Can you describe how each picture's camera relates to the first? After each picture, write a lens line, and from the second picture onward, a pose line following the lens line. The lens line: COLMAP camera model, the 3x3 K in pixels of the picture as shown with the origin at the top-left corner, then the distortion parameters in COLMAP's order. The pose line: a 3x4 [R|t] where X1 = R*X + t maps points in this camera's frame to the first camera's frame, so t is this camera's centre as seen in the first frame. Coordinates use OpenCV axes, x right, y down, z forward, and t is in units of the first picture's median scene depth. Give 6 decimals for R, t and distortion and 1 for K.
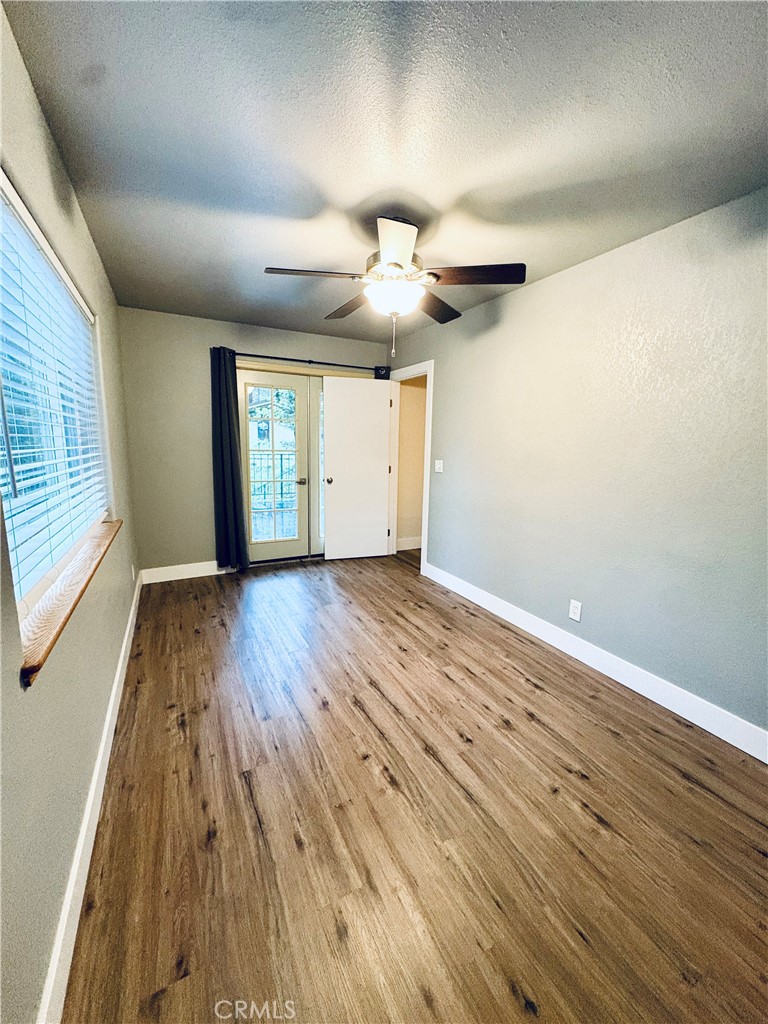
lens RADIAL K [[406.3, 0, 383.1], [0, 406.3, 512.2], [0, 0, 1]] dist [-0.002515, -0.000165]
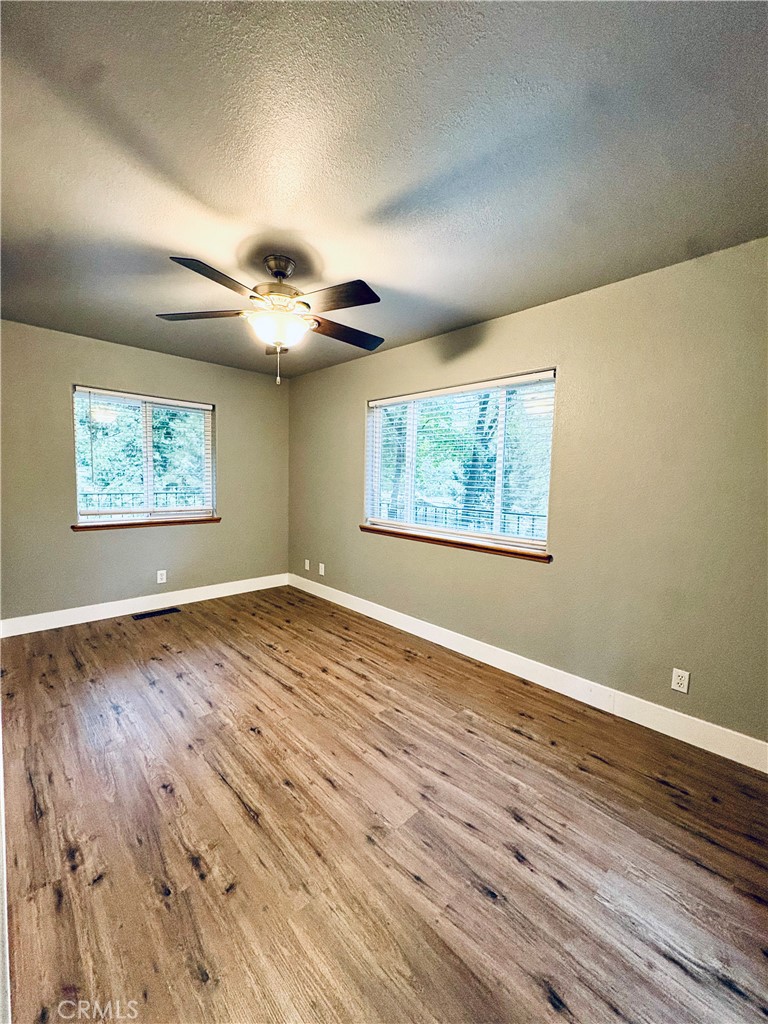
lens RADIAL K [[406.3, 0, 384.5], [0, 406.3, 510.5], [0, 0, 1]] dist [-0.002515, -0.000165]
pose [[-0.958051, -0.021996, -0.285752, 0.050464], [-0.092283, 0.967624, 0.234919, -0.317207], [0.271334, 0.251435, -0.929063, 1.958904]]
